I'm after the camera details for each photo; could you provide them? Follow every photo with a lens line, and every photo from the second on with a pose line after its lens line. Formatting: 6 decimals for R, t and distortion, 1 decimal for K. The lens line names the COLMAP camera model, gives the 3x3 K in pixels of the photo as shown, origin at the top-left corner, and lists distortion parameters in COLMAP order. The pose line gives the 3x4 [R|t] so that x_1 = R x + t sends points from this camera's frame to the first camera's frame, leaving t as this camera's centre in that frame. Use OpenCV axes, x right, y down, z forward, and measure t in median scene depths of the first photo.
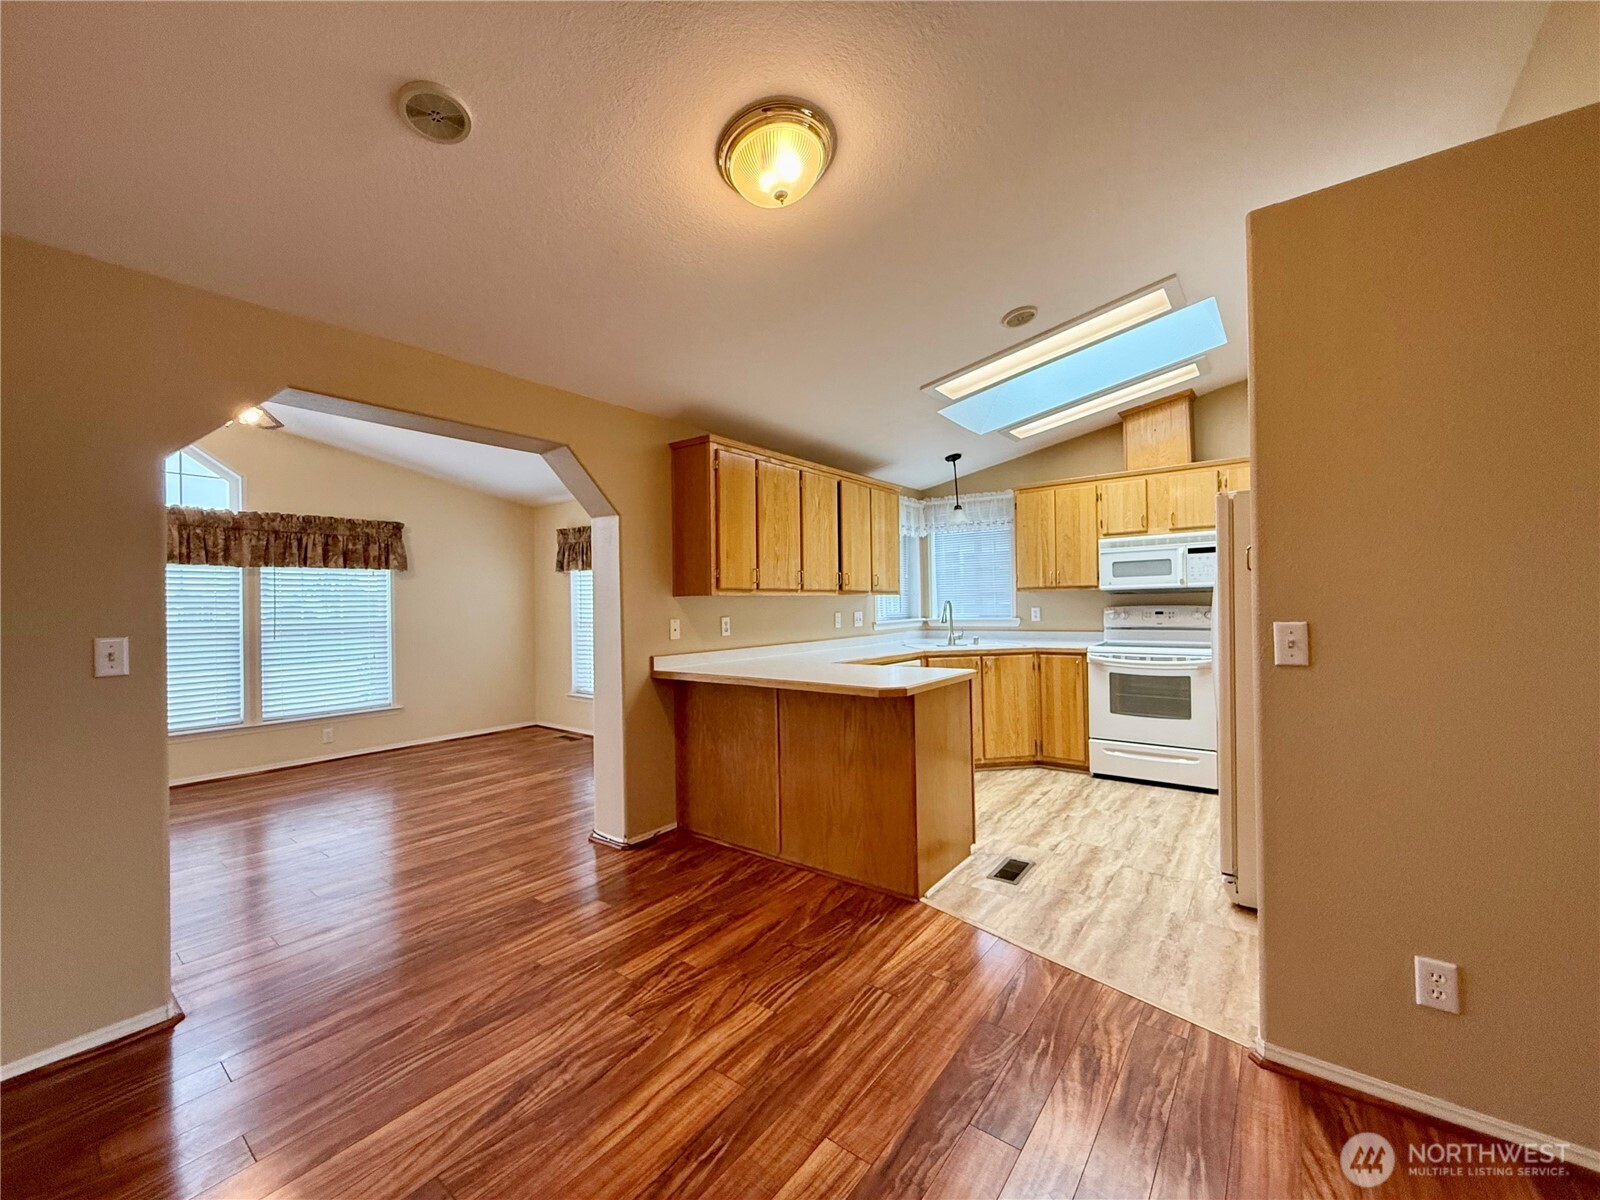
lens RADIAL K [[635.0, 0, 796.5], [0, 635.0, 601.9], [0, 0, 1]] dist [0.000777, -0.000876]
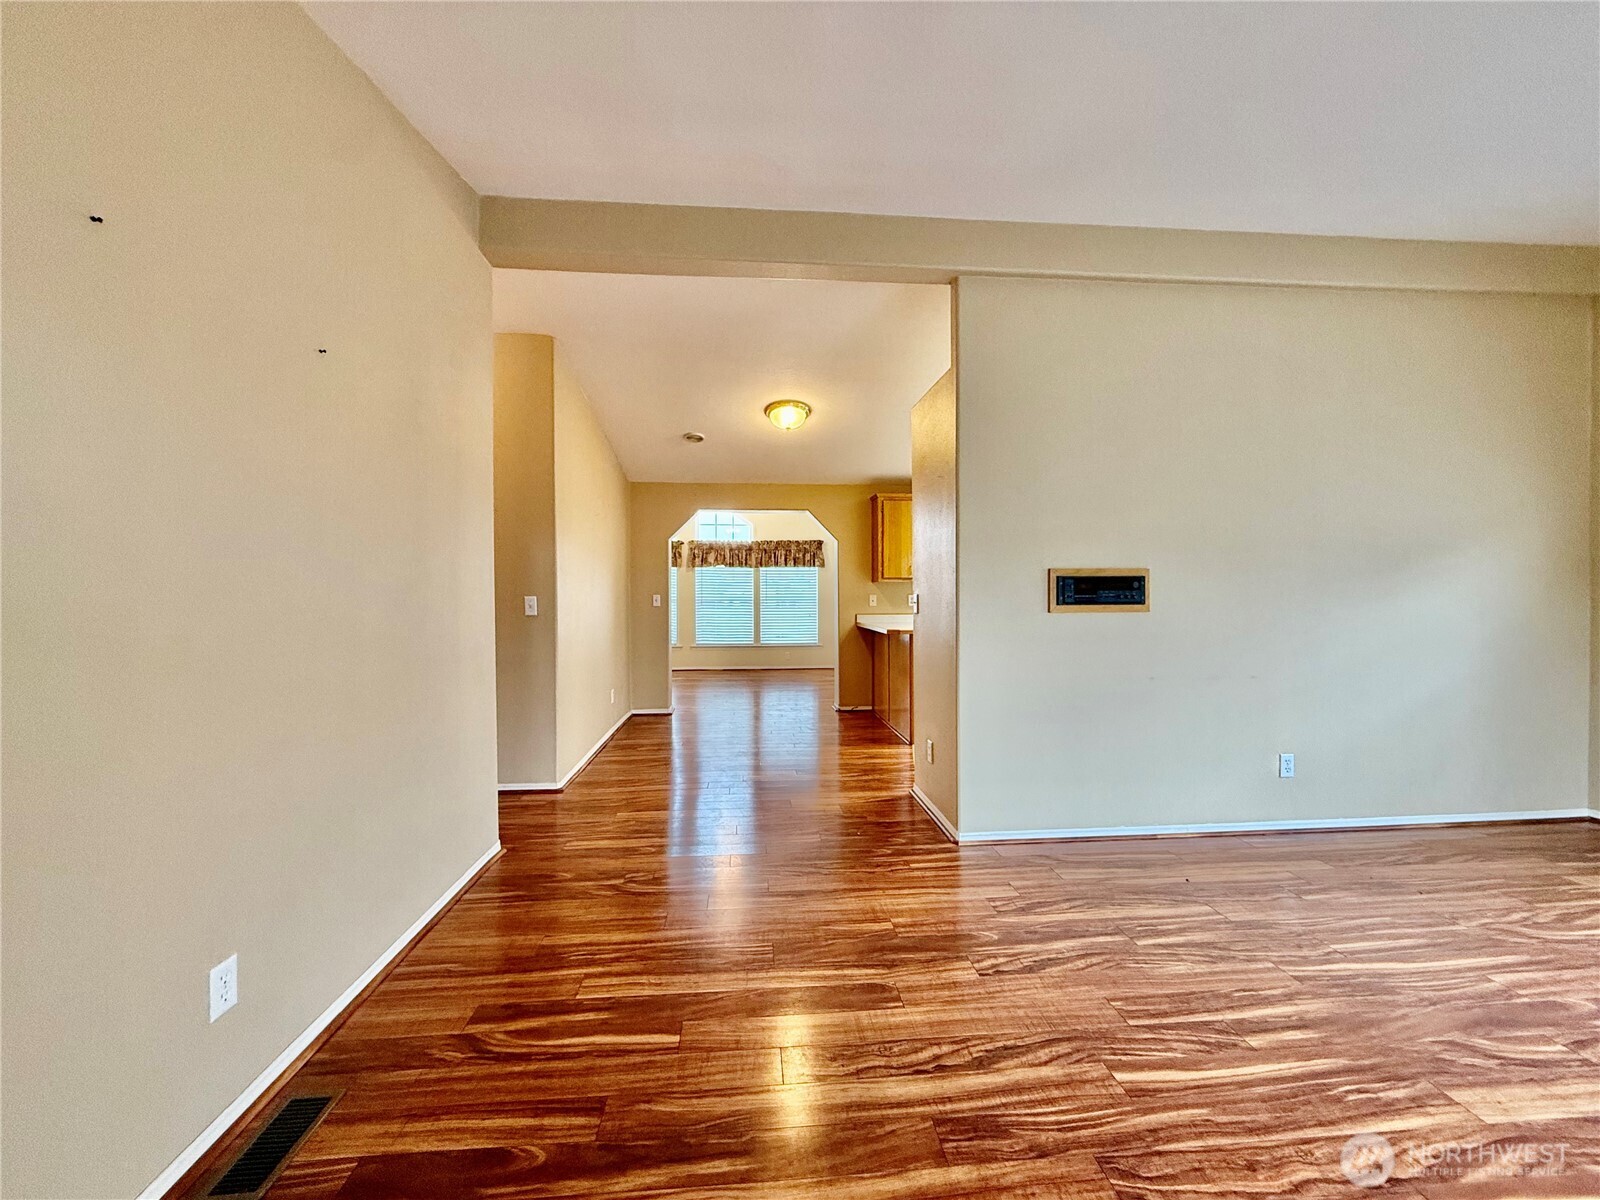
lens RADIAL K [[635.0, 0, 796.5], [0, 635.0, 601.9], [0, 0, 1]] dist [0.000777, -0.000876]
pose [[0.675089, 0.022011, -0.737407, 1.040547], [-0.004733, 0.999663, 0.025507, 0.002225], [0.737721, -0.013729, 0.674966, -0.397950]]
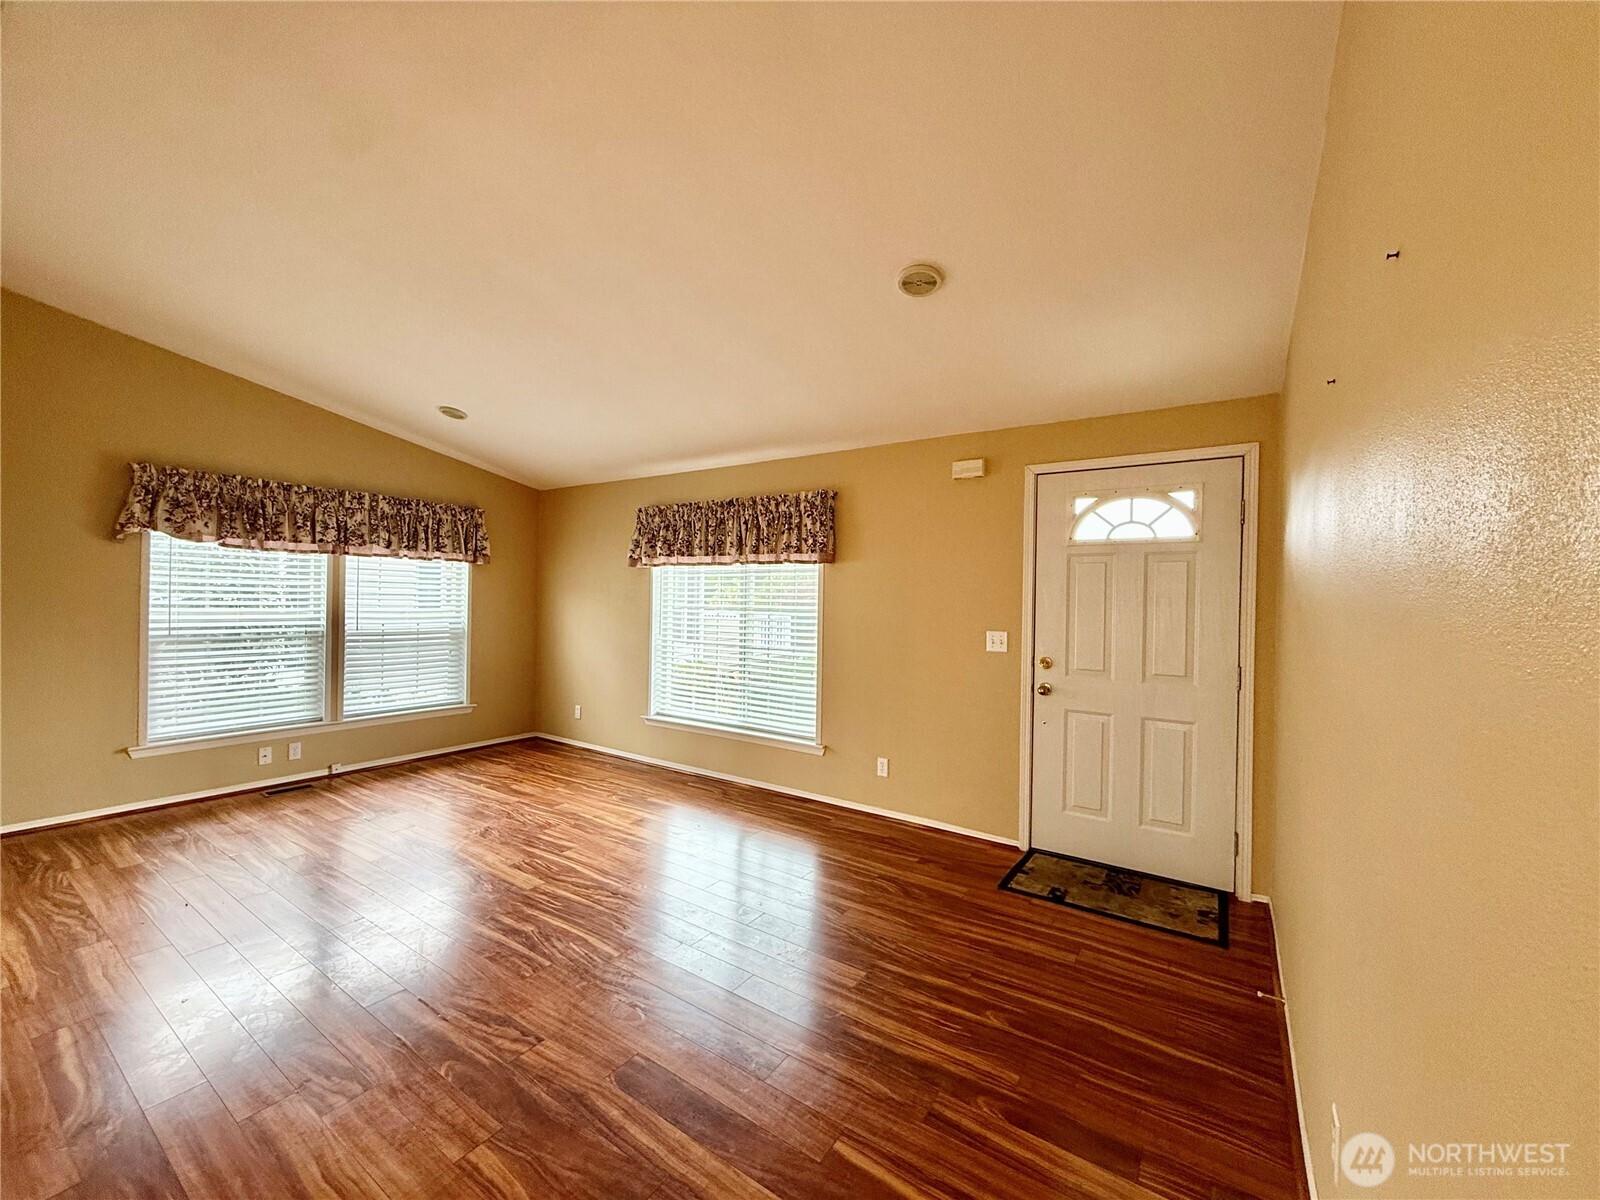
lens RADIAL K [[635.0, 0, 796.5], [0, 635.0, 601.9], [0, 0, 1]] dist [0.000777, -0.000876]
pose [[-0.066263, 0.012624, 0.997722, 0.161710], [-0.023941, 0.999612, -0.014238, -0.028094], [-0.997515, -0.024830, -0.065935, -0.068207]]
